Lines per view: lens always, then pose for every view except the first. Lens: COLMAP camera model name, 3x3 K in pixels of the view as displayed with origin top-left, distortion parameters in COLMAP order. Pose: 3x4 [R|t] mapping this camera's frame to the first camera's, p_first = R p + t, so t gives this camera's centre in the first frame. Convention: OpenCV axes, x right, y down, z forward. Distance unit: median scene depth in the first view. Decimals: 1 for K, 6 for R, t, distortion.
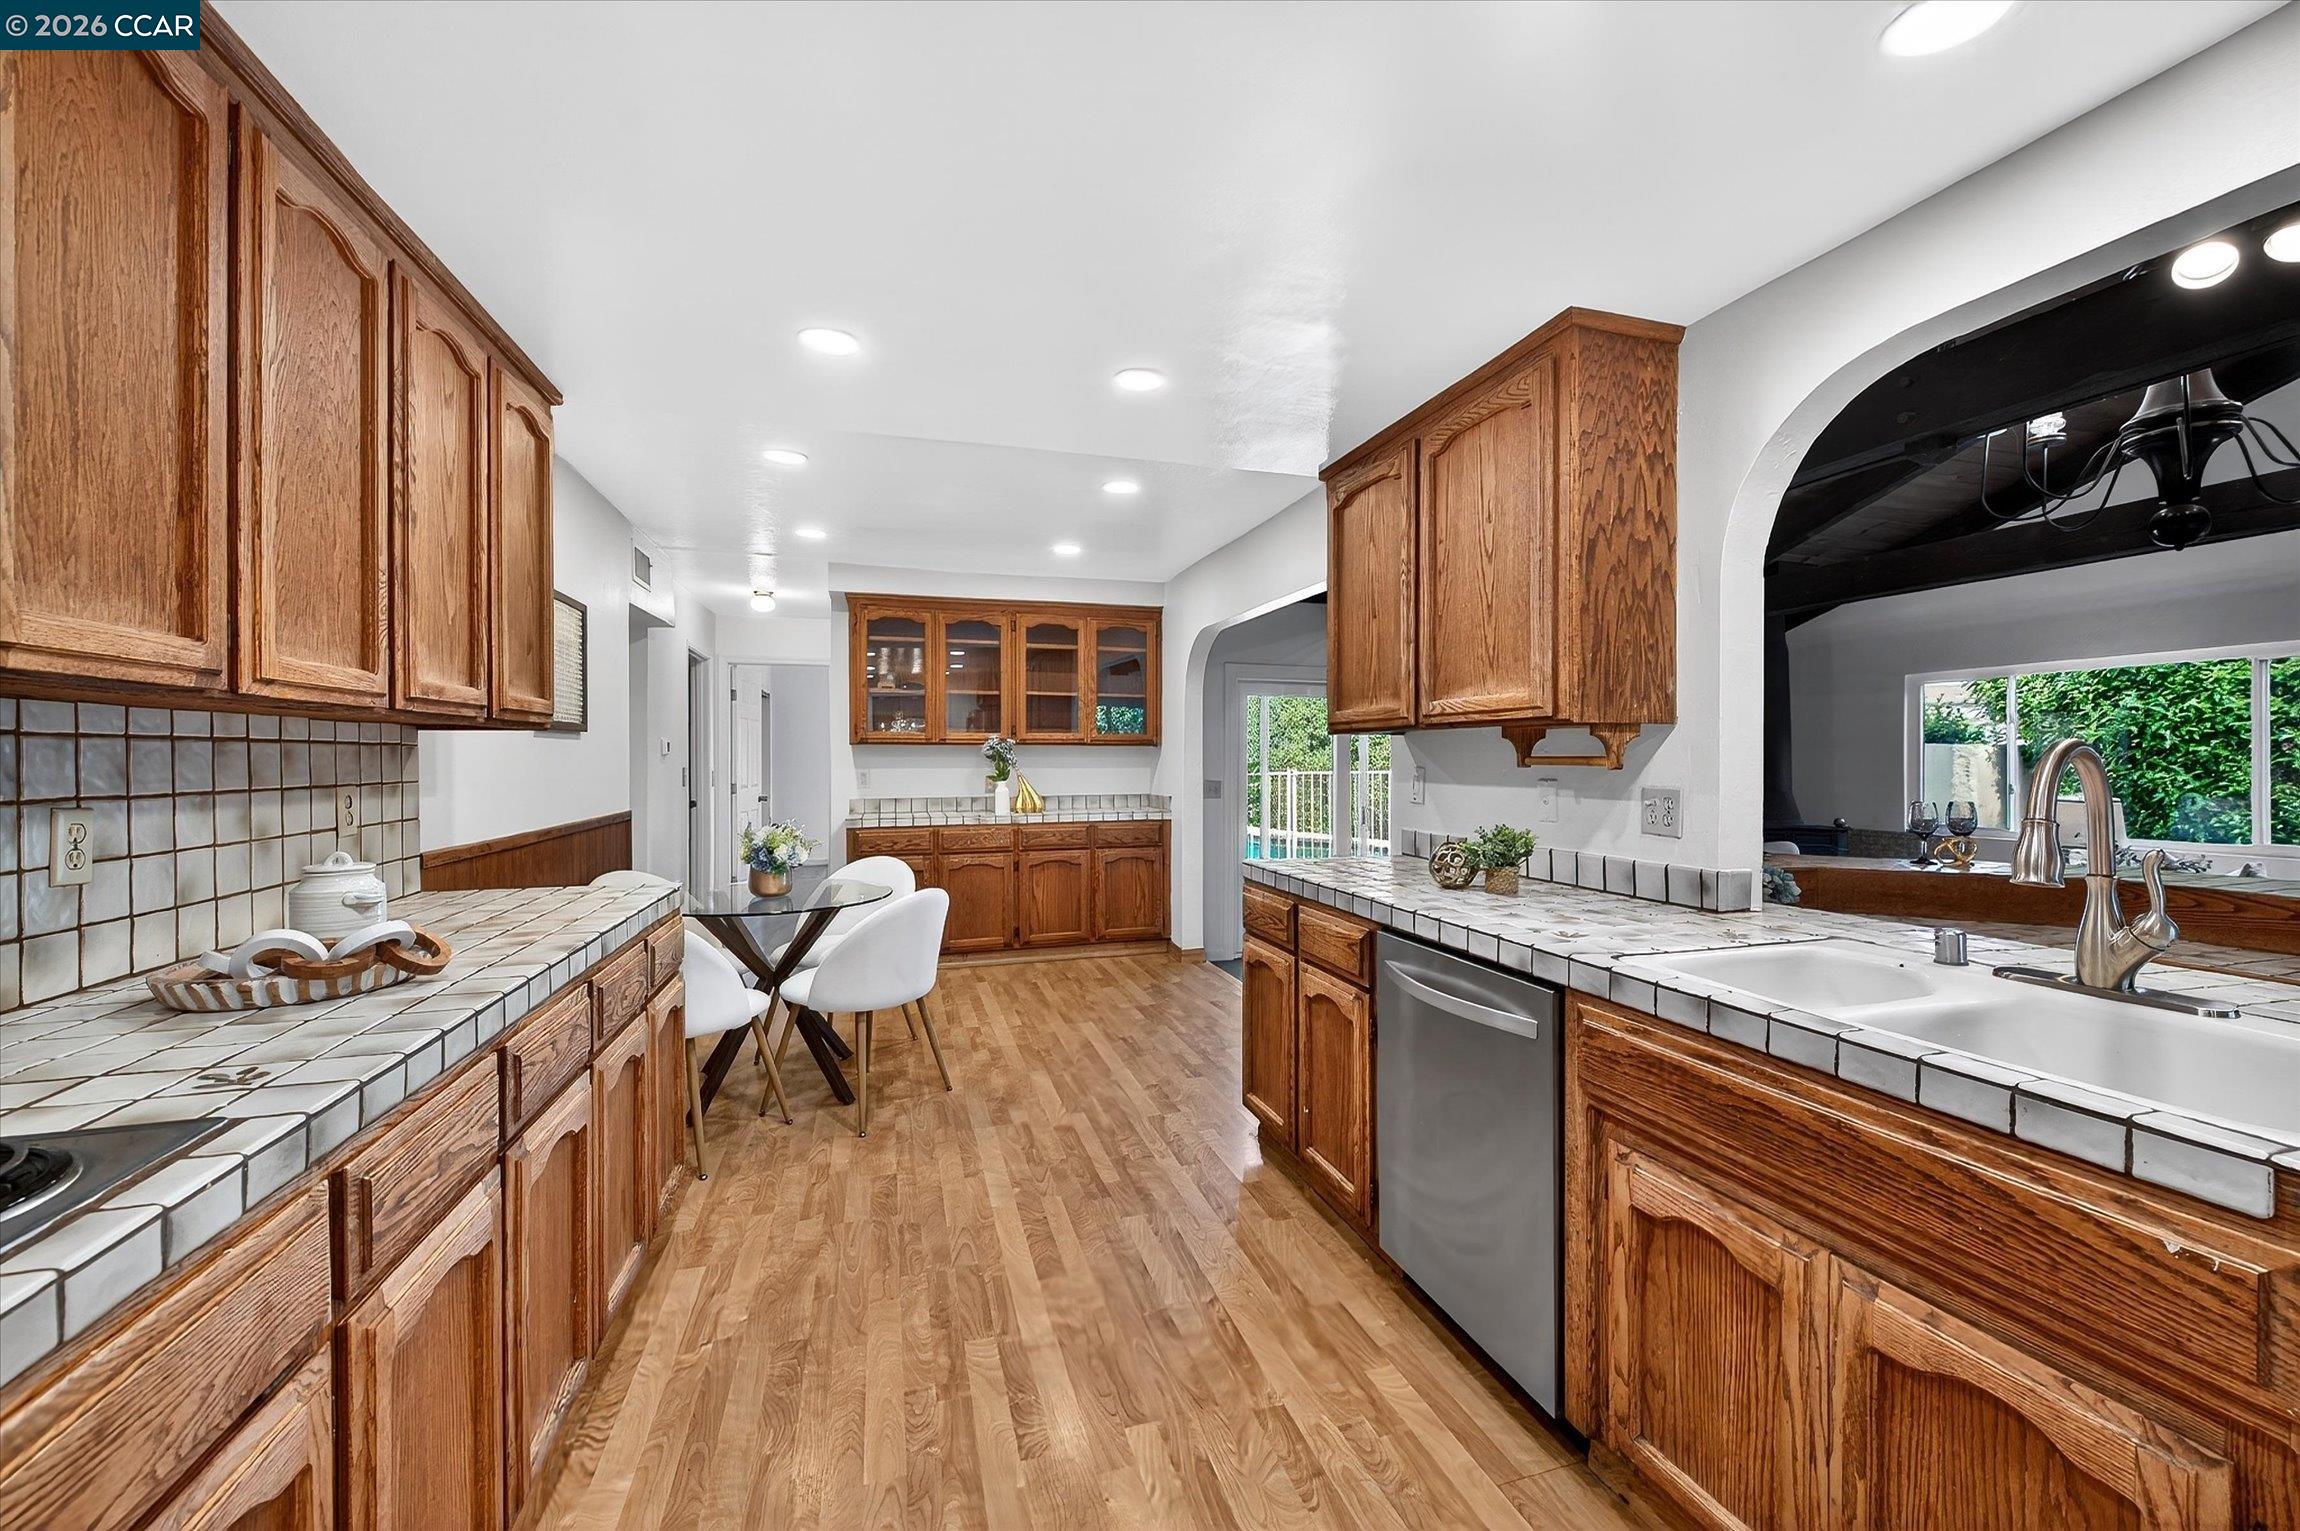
lens RADIAL K [[919.6, 0, 1168.9], [0, 919.6, 758.6], [0, 0, 1]] dist [-0.002006, -0.000930]
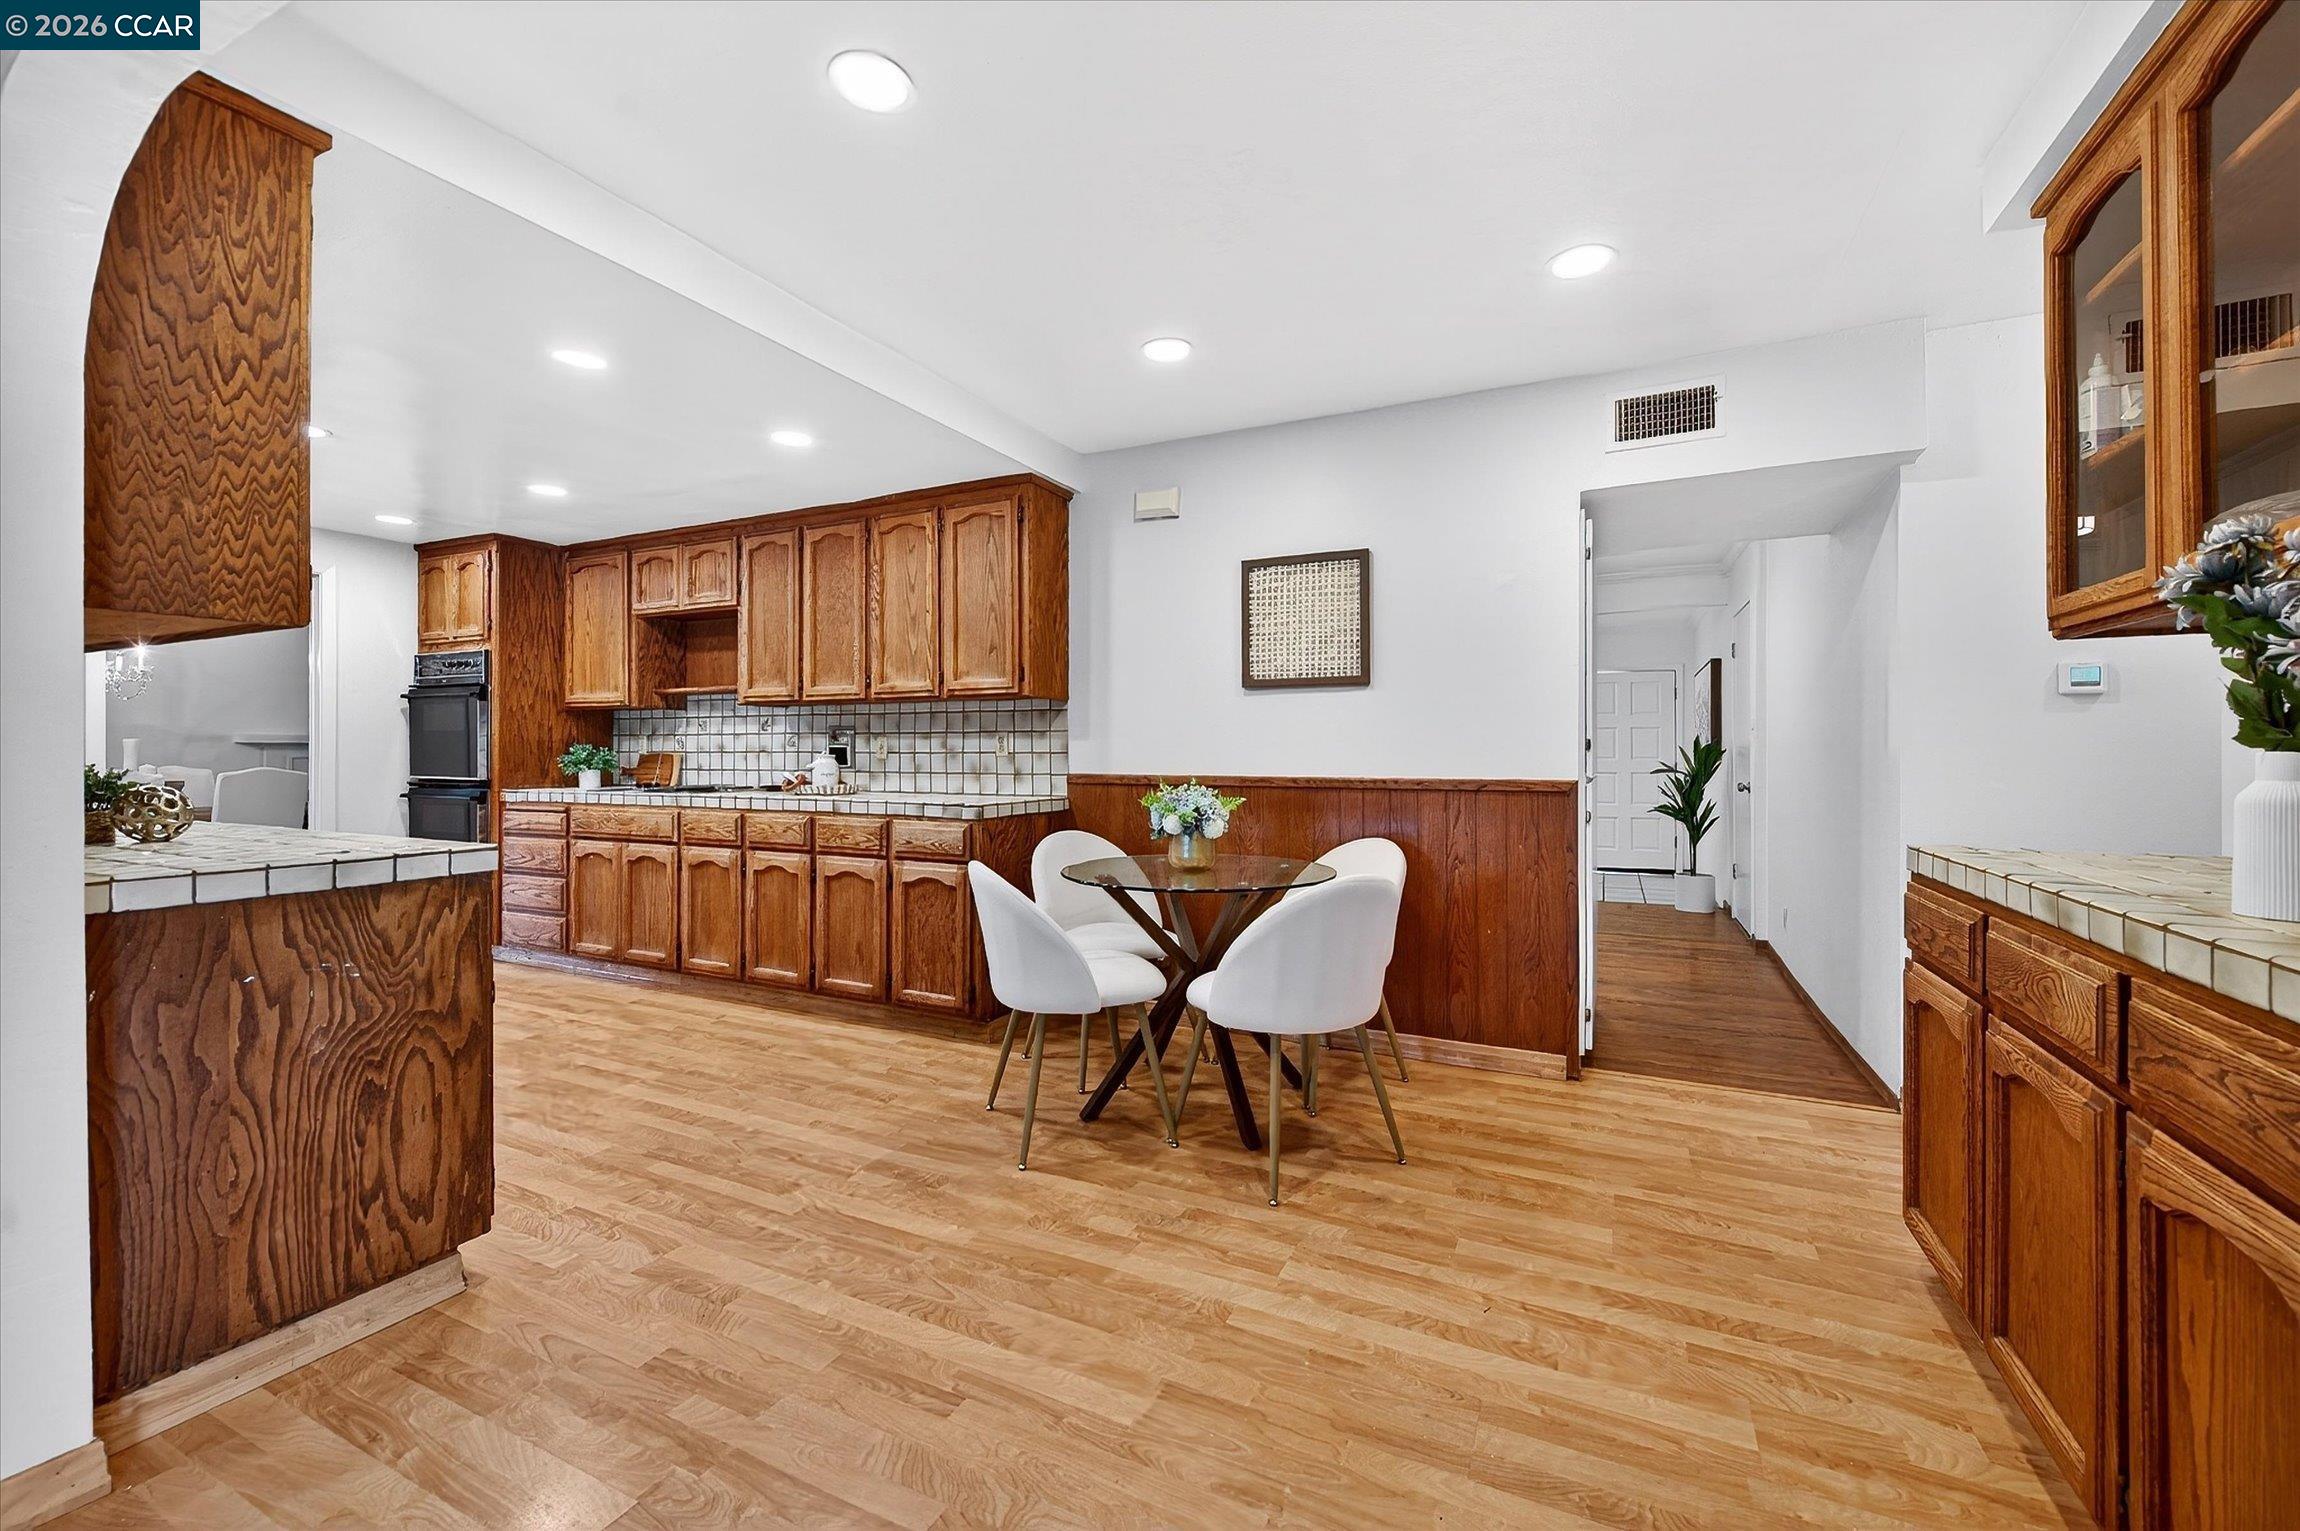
lens RADIAL K [[919.6, 0, 1168.8], [0, 919.6, 750.8], [0, 0, 1]] dist [-0.002006, -0.000930]
pose [[-0.683468, 0.001901, -0.729978, 0.260692], [-0.000368, 0.999996, 0.002950, 0.050159], [0.729981, 0.002285, -0.683464, 2.055957]]
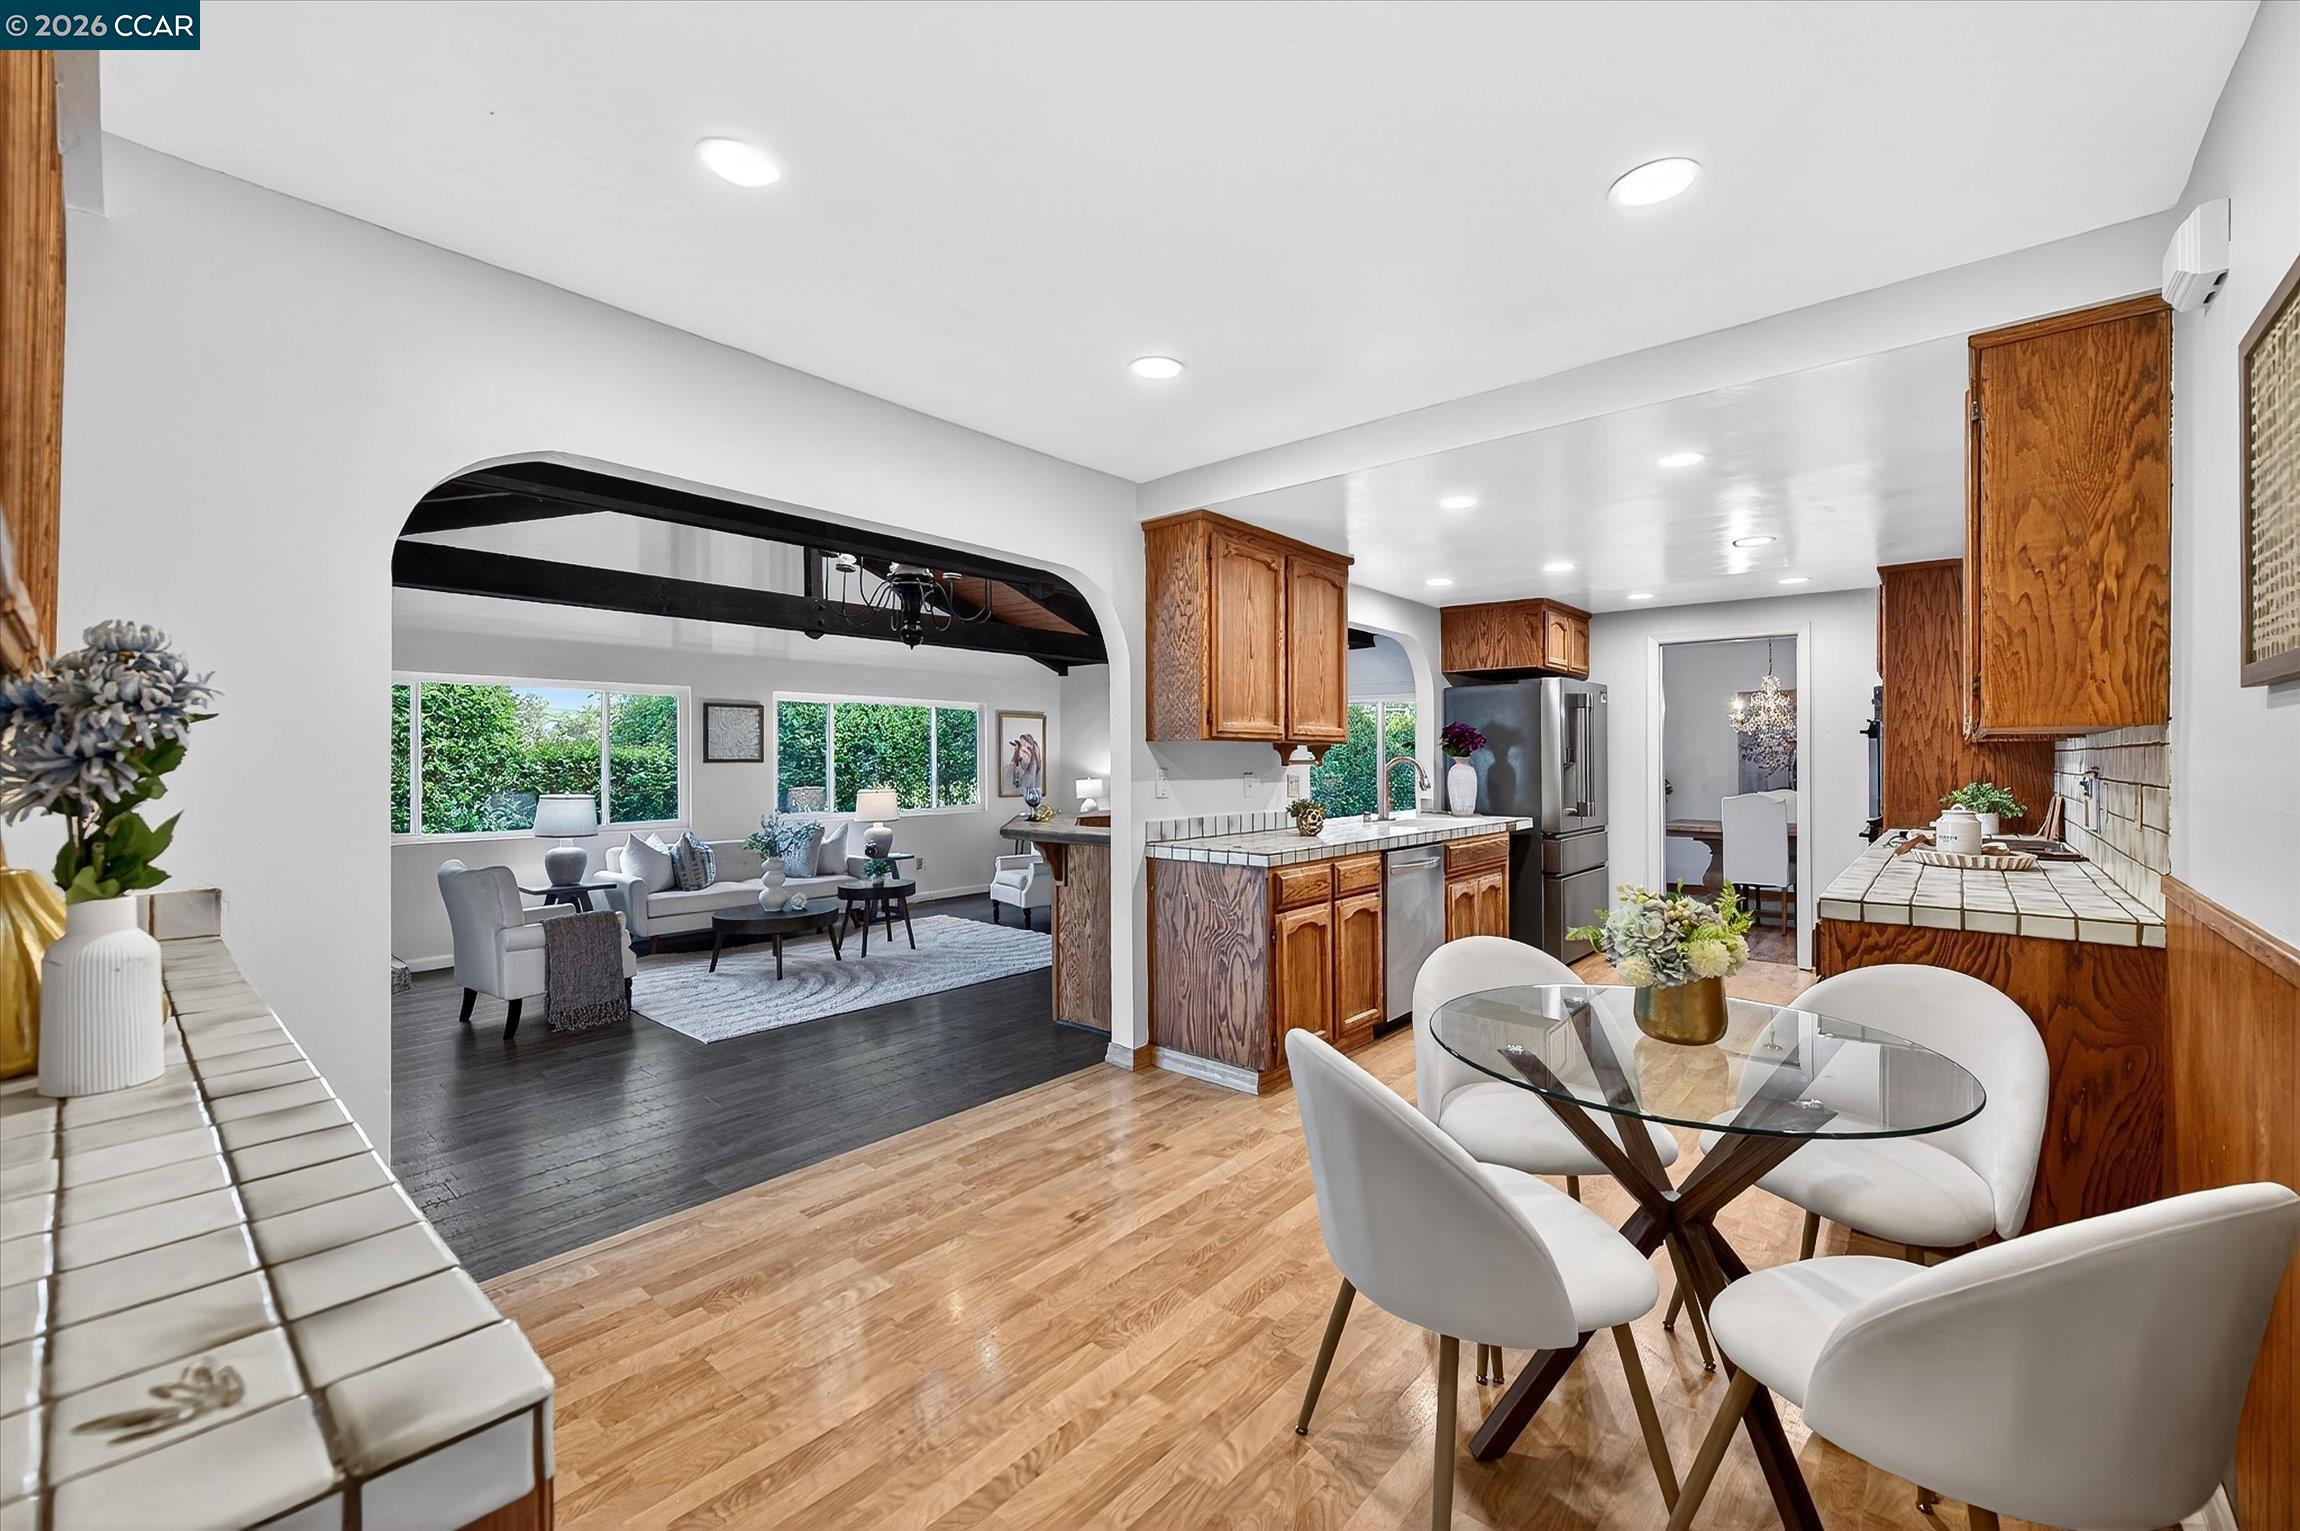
lens RADIAL K [[919.6, 0, 1157.6], [0, 919.6, 759.1], [0, 0, 1]] dist [-0.002006, -0.000930]
pose [[-0.527059, 0.003735, 0.849821, -0.925328], [0.003260, 0.999992, -0.002373, -0.000979], [-0.849823, 0.001519, -0.527067, 1.973713]]
